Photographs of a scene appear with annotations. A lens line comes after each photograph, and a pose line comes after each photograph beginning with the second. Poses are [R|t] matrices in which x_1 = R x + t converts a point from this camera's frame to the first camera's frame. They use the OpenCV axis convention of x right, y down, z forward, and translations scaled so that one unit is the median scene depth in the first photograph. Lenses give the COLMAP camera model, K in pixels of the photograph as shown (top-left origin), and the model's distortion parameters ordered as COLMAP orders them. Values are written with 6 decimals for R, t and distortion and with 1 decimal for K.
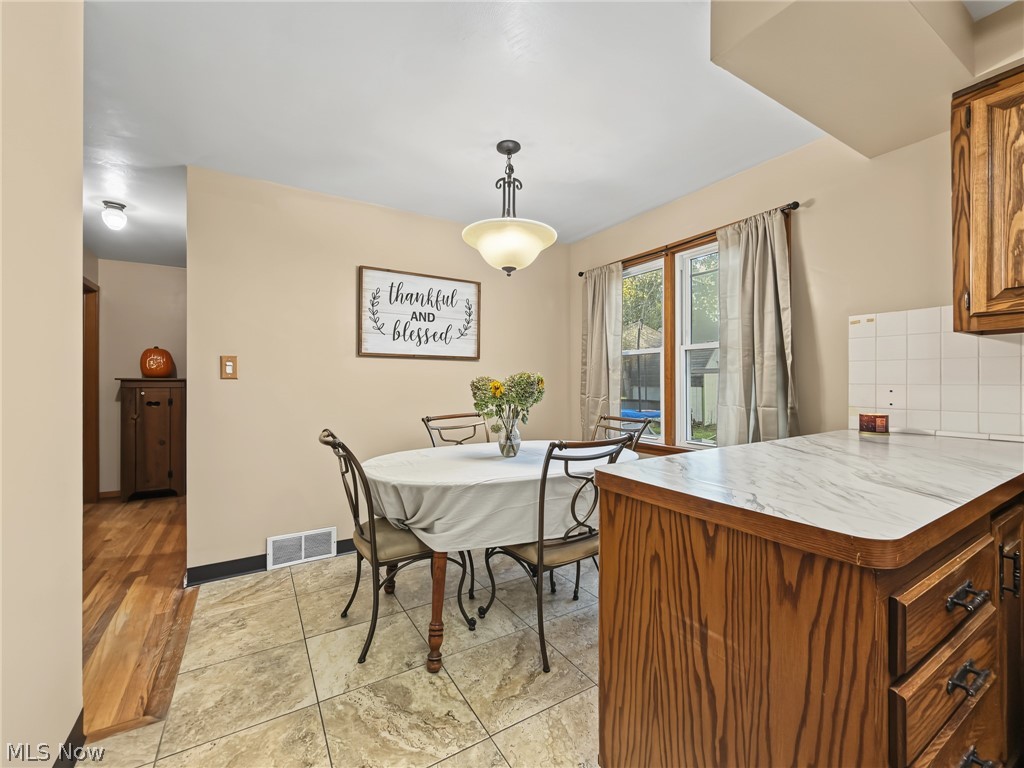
lens RADIAL K [[420.6, 0, 507.4], [0, 420.6, 387.4], [0, 0, 1]] dist [0.000108, 0.000236]
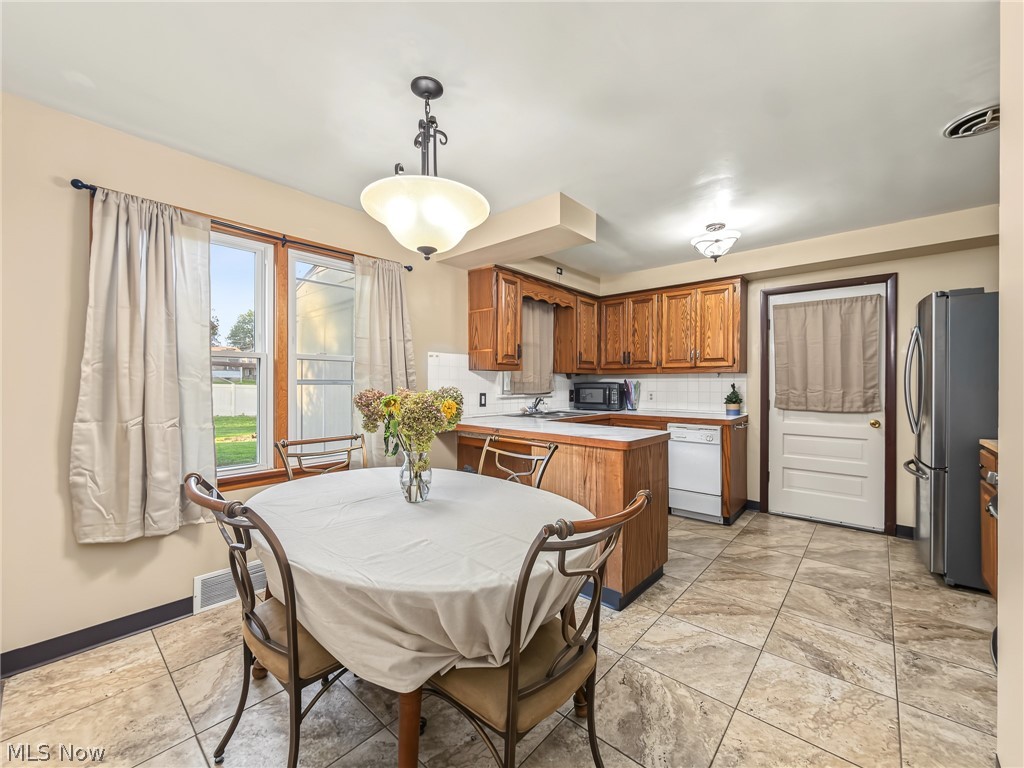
lens RADIAL K [[420.6, 0, 512.1], [0, 420.6, 387.6], [0, 0, 1]] dist [0.000108, 0.000236]
pose [[-0.300179, -0.005437, 0.953867, -0.593776], [0.009756, 0.999914, 0.008770, -0.029372], [-0.953833, 0.011938, -0.300100, 0.838469]]
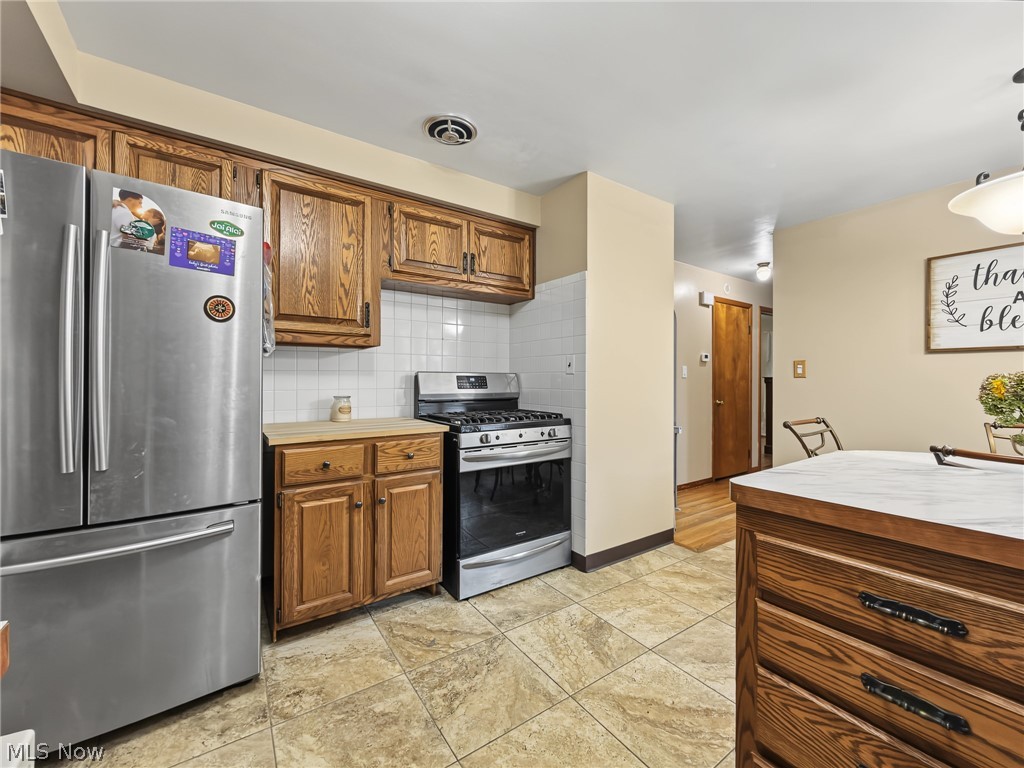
lens RADIAL K [[420.6, 0, 511.2], [0, 420.6, 380.2], [0, 0, 1]] dist [0.000108, 0.000236]
pose [[0.056161, 0.002672, -0.998418, 0.547836], [-0.015135, 0.999884, 0.001825, -0.000702], [0.998307, 0.015008, 0.056194, 0.007192]]
